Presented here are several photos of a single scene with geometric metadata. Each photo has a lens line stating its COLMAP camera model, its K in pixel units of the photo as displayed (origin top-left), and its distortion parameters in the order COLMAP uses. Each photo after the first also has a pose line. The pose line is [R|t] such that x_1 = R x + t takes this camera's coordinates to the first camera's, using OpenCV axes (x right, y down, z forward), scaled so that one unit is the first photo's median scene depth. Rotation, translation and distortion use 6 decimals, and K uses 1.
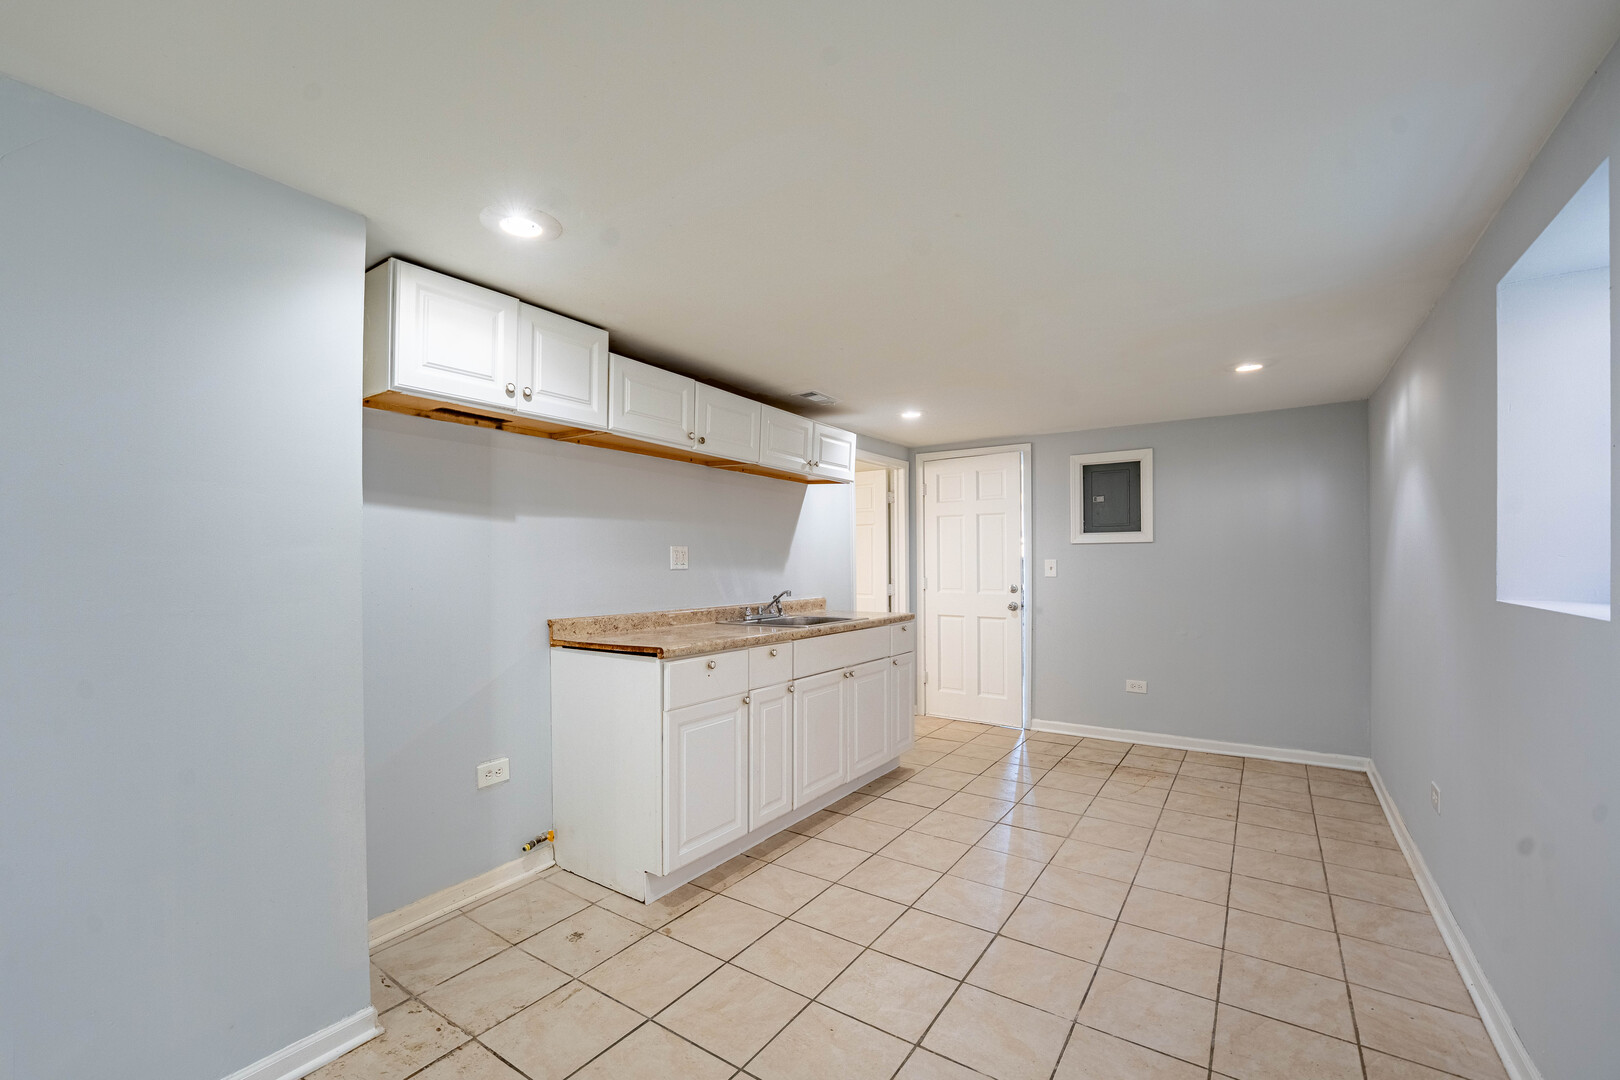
lens RADIAL K [[660.2, 0, 804.9], [0, 660.2, 543.0], [0, 0, 1]] dist [-0.023928, 0.001127]
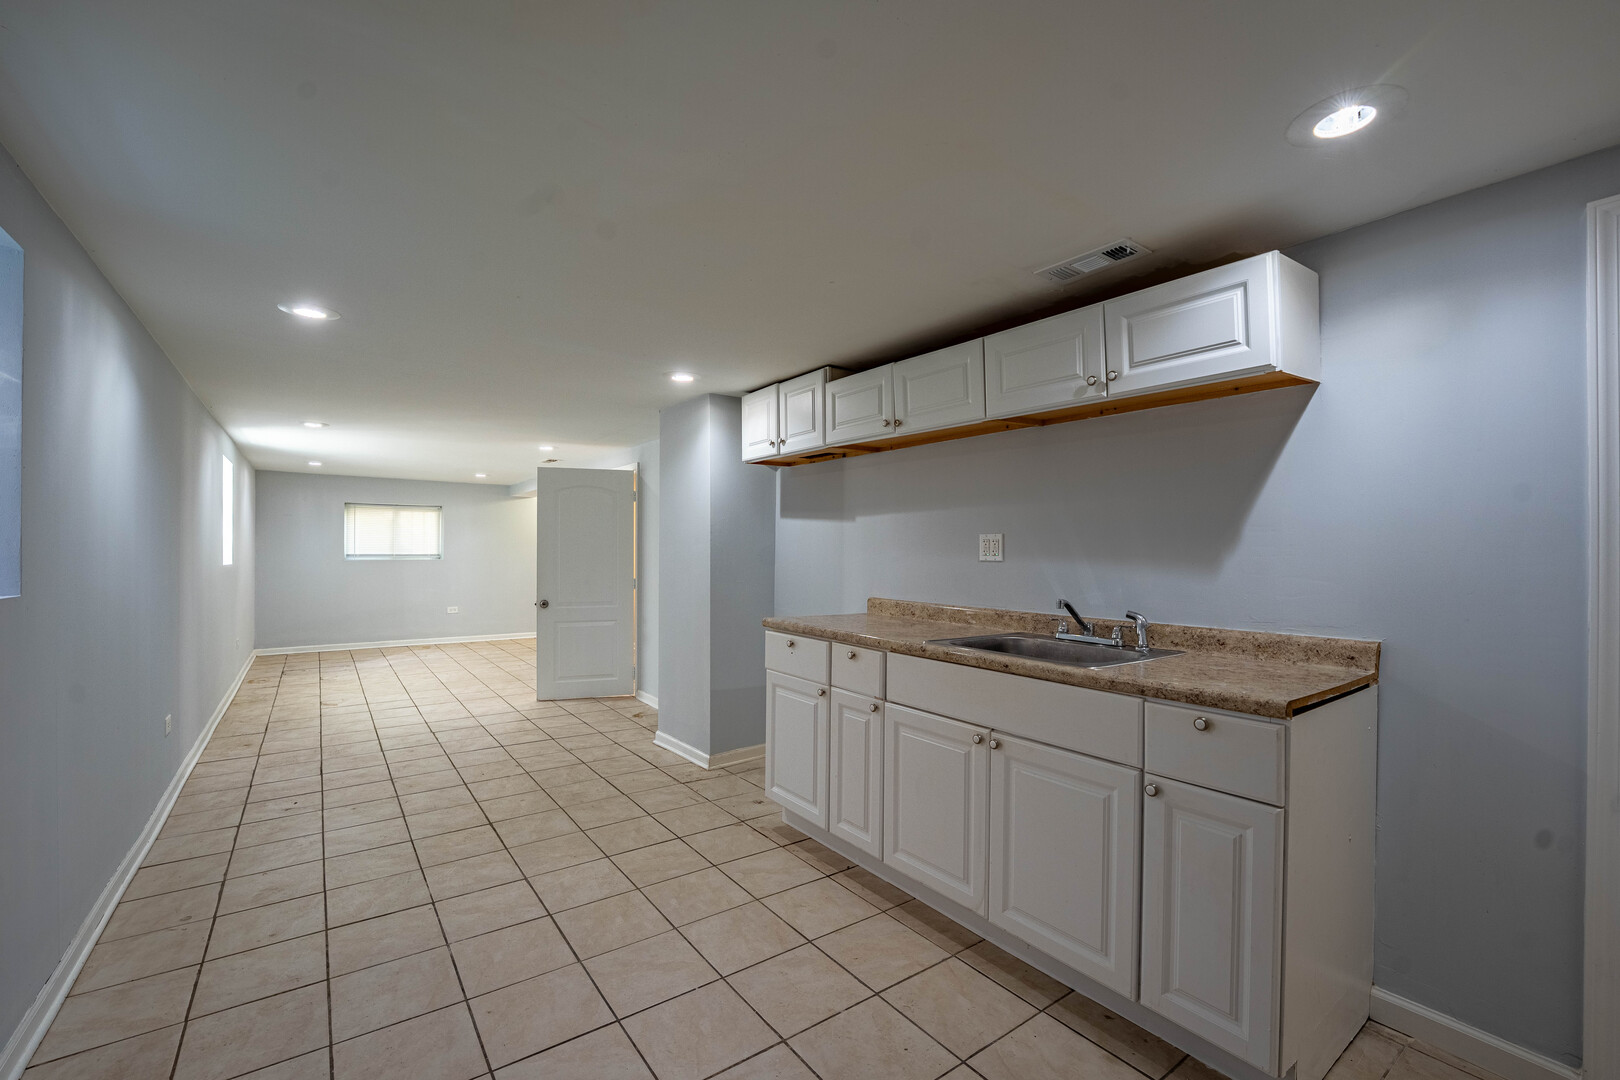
lens RADIAL K [[690.4, 0, 810.5], [0, 690.4, 528.1], [0, 0, 1]] dist [-0.021345, 0.000090]
pose [[-0.328612, -0.028591, -0.944032, 0.849622], [0.023630, 0.998980, -0.038480, 0.030864], [0.944169, -0.034952, -0.327601, 1.258904]]
